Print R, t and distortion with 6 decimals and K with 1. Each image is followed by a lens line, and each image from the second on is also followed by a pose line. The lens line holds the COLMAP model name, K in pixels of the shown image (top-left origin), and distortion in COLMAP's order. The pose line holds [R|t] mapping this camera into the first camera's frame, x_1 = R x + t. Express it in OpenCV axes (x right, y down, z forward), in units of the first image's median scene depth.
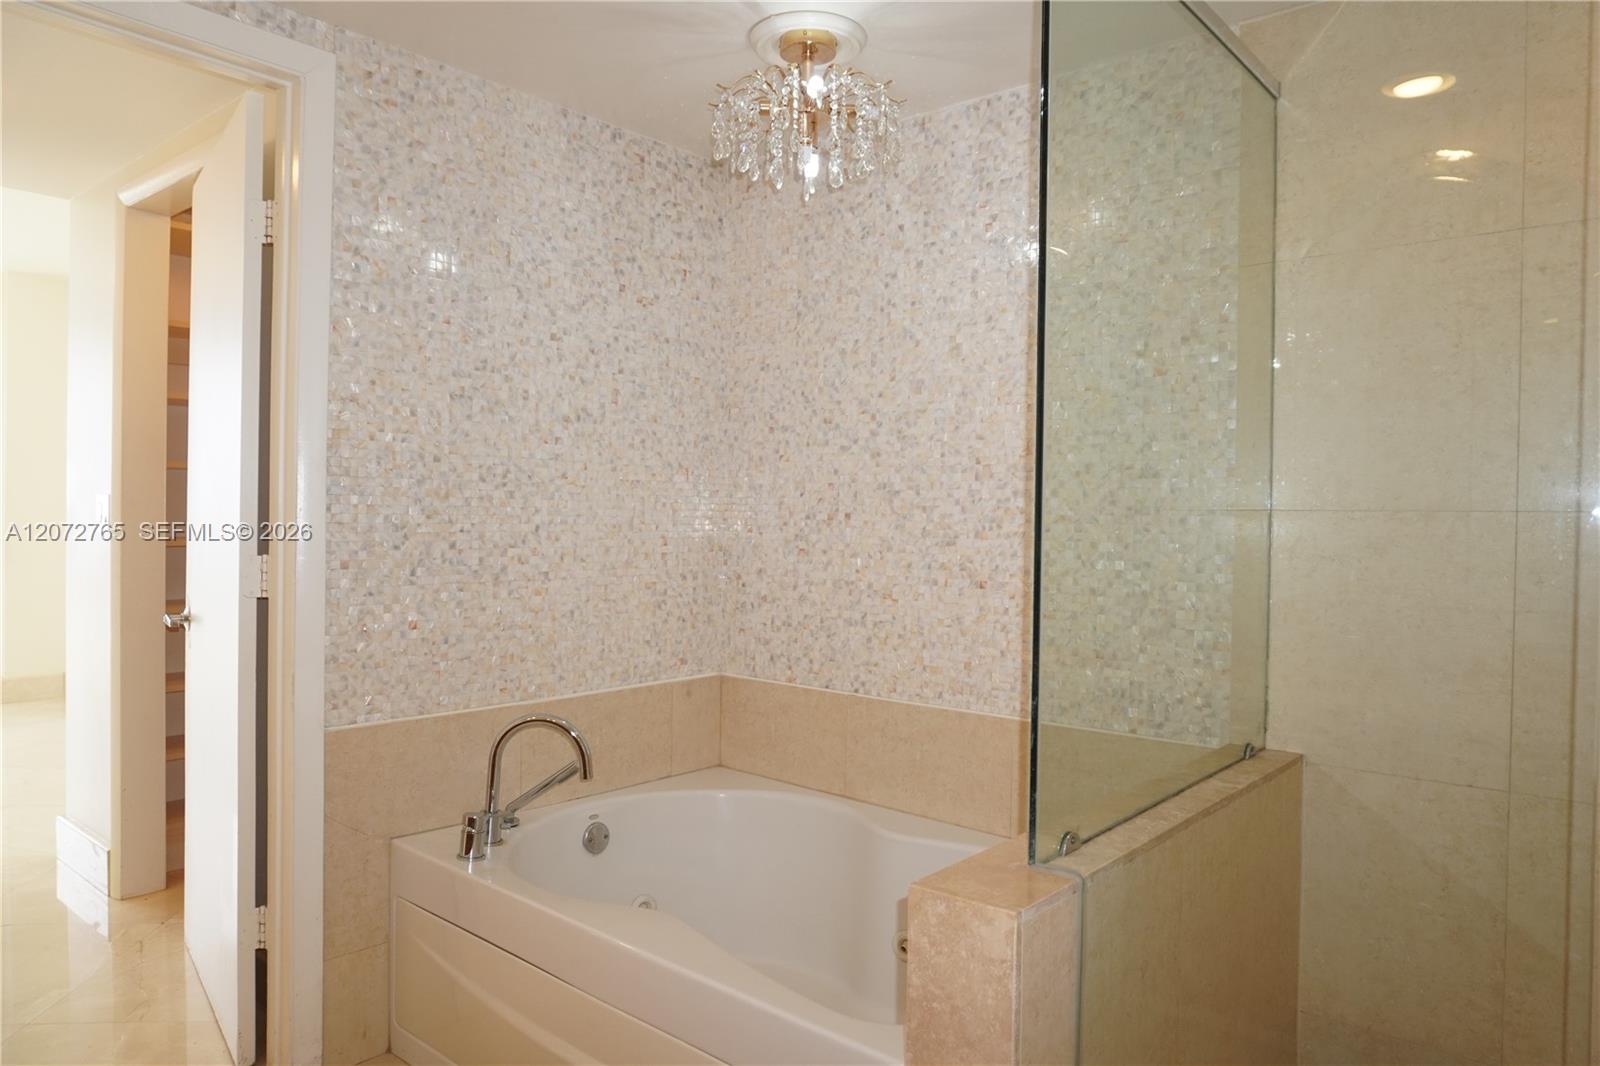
lens RADIAL K [[1079.1, 0, 820.1], [0, 1079.1, 538.6], [0, 0, 1]] dist [-0.053049, 0.040299]
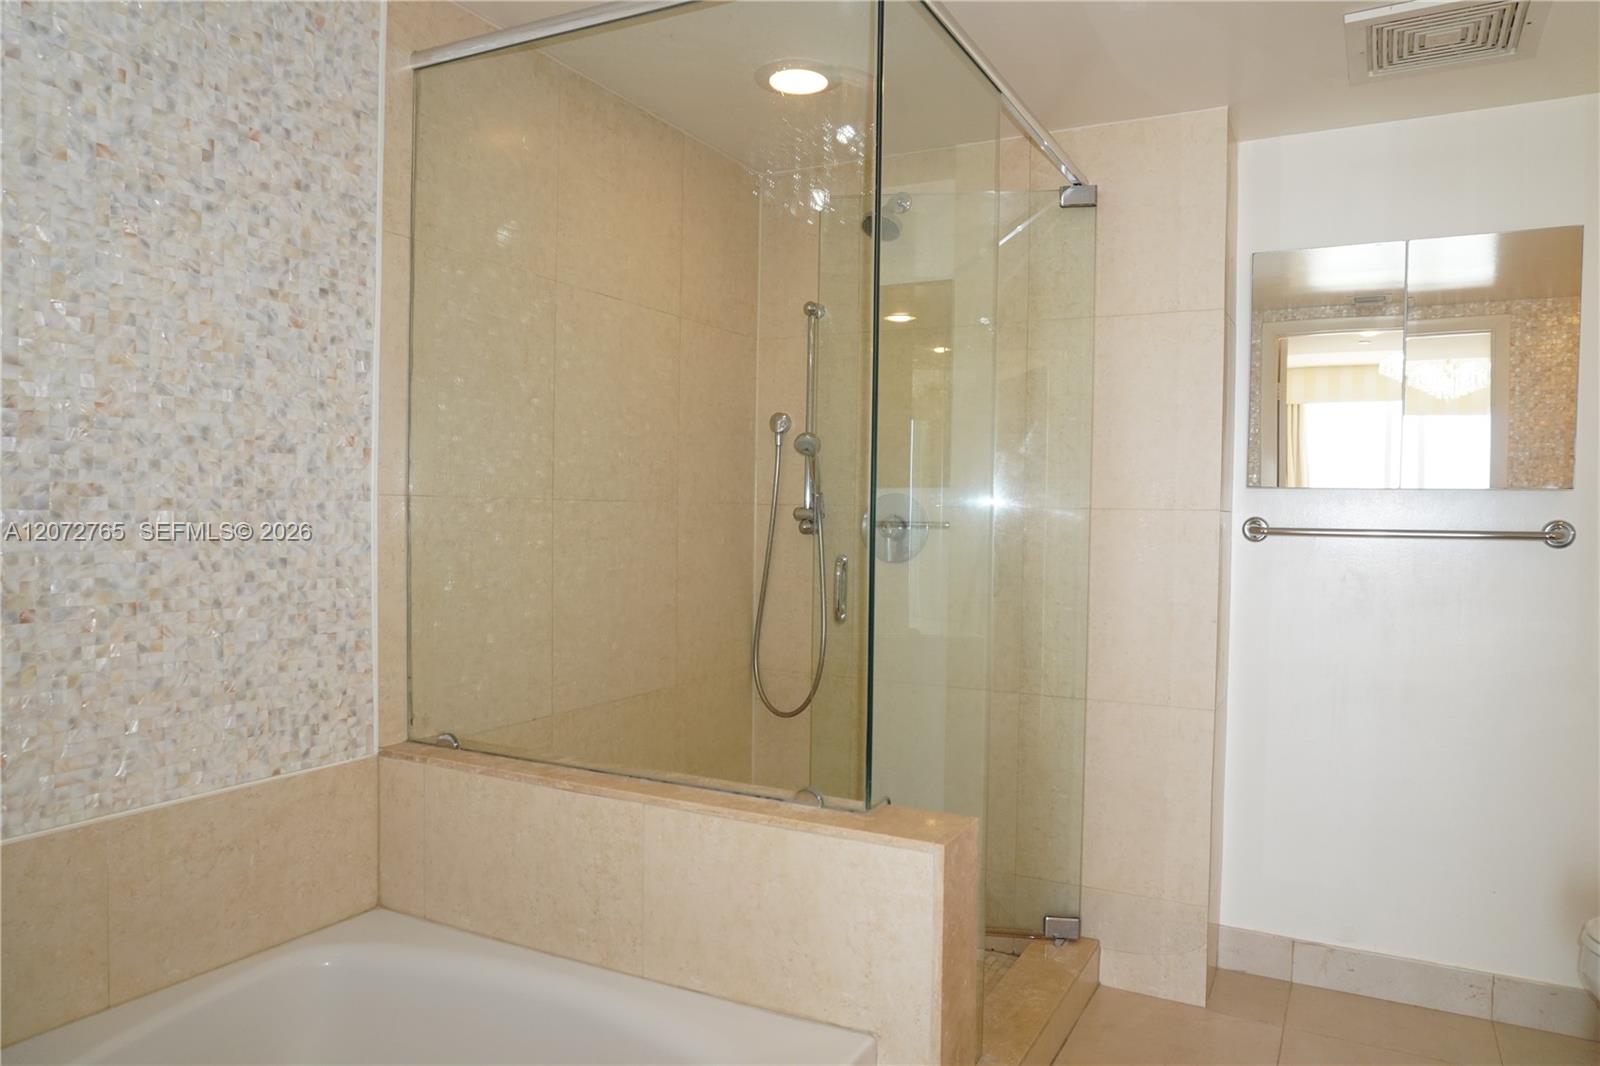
lens RADIAL K [[1079.1, 0, 798.5], [0, 1079.1, 539.1], [0, 0, 1]] dist [-0.053049, 0.040299]
pose [[-0.219112, -0.038891, 0.974924, -0.452184], [0.001969, 0.999186, 0.040301, -0.018994], [-0.975698, 0.010750, -0.218857, 0.650970]]
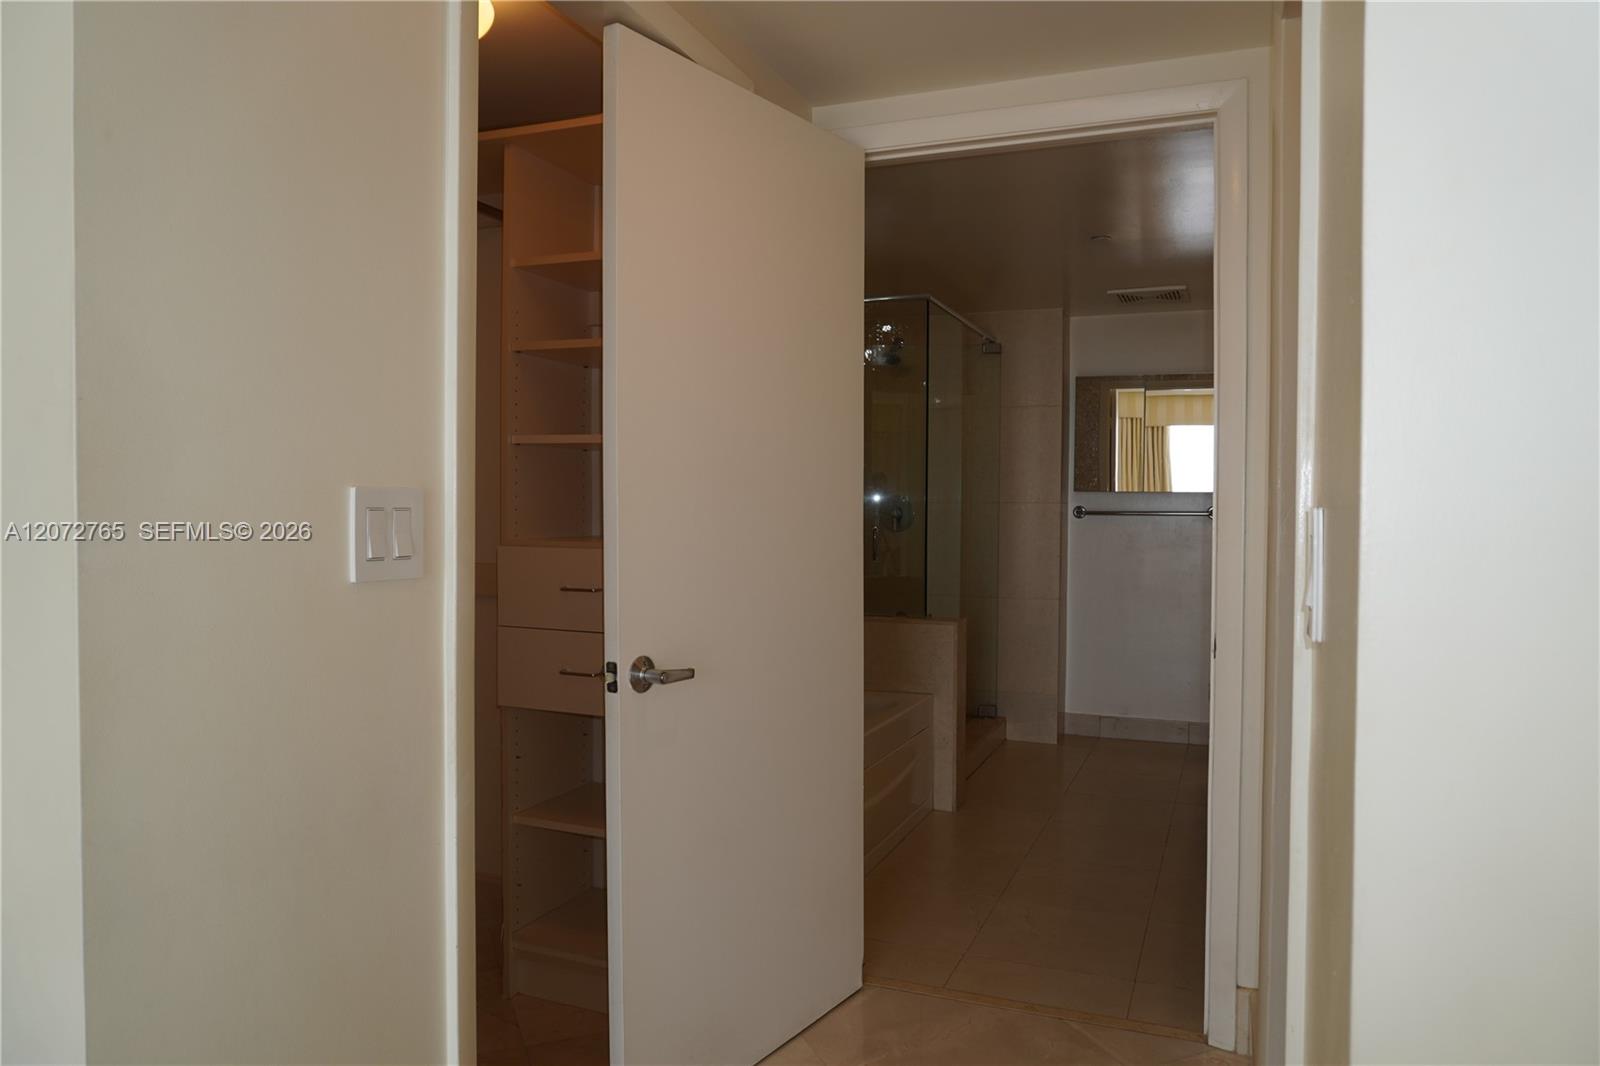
lens RADIAL K [[1079.1, 0, 796.7], [0, 1079.1, 539.2], [0, 0, 1]] dist [-0.053049, 0.040299]
pose [[-0.316117, -0.043896, 0.947704, -1.311302], [0.010015, 0.998719, 0.049599, -0.041340], [-0.948667, 0.025170, -0.315273, 1.152204]]
